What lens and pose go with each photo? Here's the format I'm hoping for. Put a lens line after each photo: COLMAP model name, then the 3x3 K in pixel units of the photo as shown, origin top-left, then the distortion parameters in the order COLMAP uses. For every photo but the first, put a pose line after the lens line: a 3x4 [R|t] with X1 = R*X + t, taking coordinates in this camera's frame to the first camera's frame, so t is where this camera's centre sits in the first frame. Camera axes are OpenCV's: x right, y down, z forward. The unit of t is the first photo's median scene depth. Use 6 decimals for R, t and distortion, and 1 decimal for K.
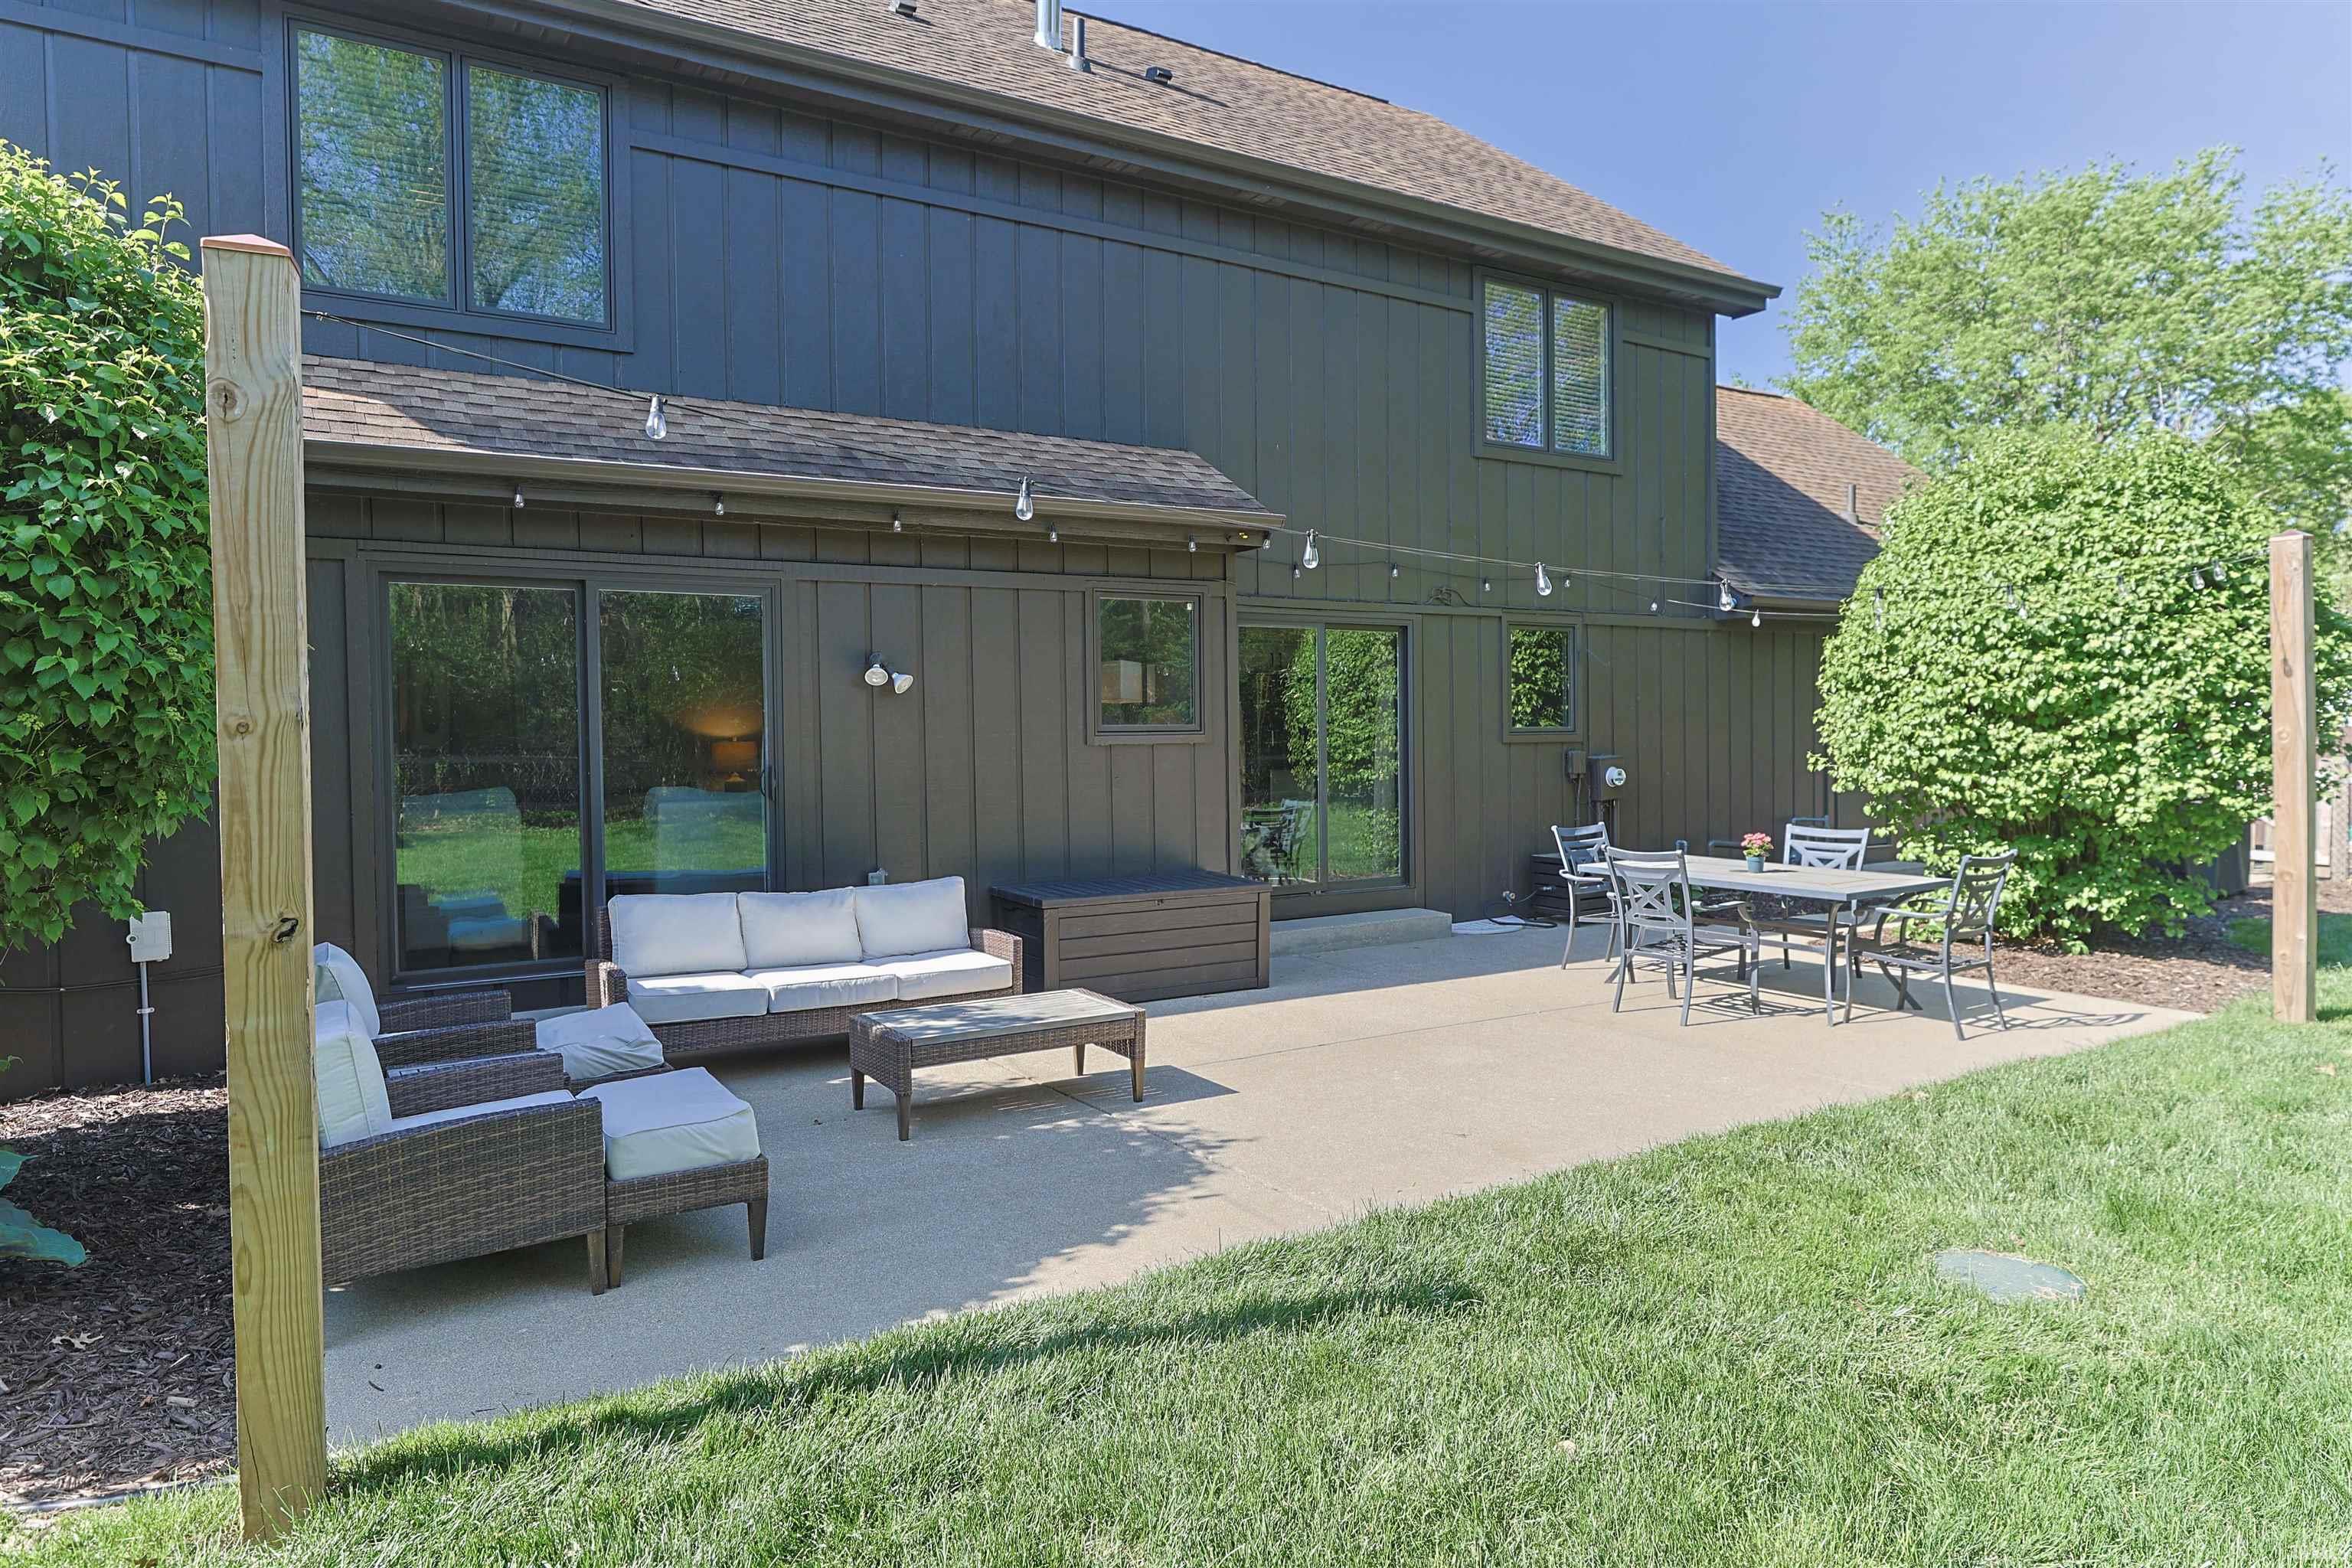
lens RADIAL K [[1412.9, 0, 1176.0], [0, 1412.9, 784.0], [0, 0, 1]] dist [0.000465, 0.000353]
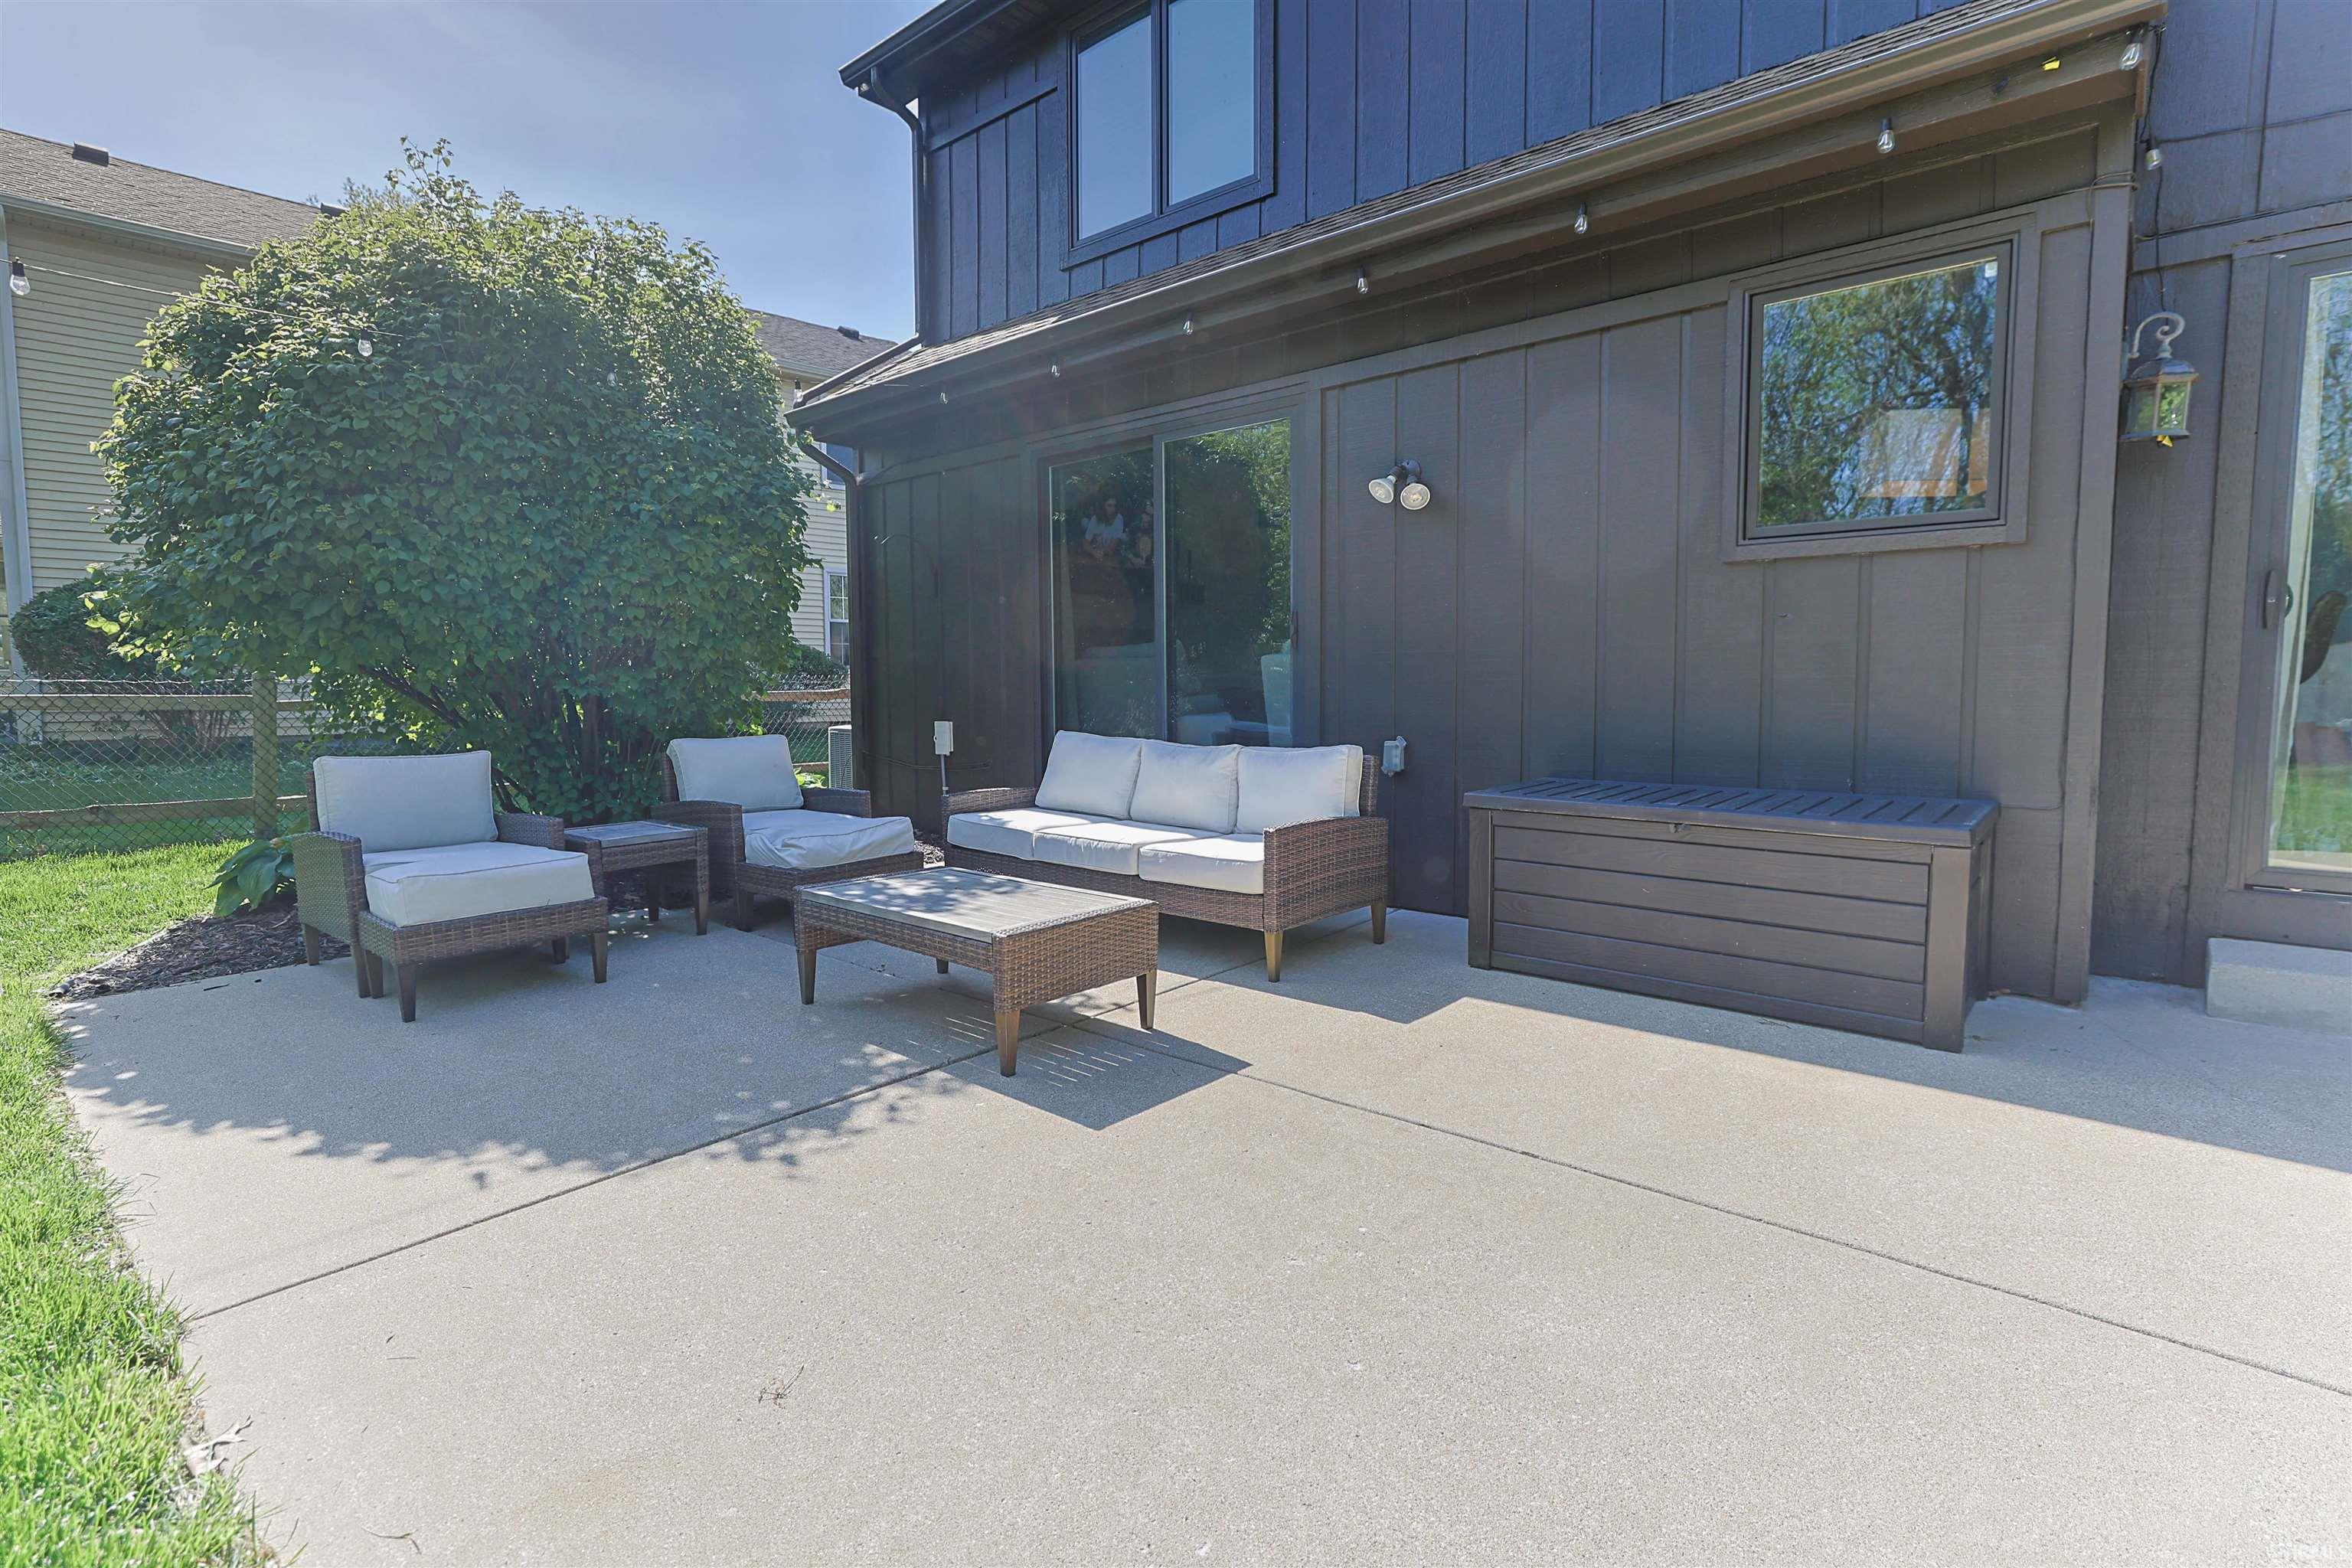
lens RADIAL K [[1157.5, 0, 1173.3], [0, 1157.5, 690.6], [0, 0, 1]] dist [0.014161, 0.000571]
pose [[0.279301, 0.016415, -0.960063, 0.551999], [-0.036014, 0.999329, 0.006609, 0.052174], [0.959528, 0.032730, 0.279705, 1.040676]]
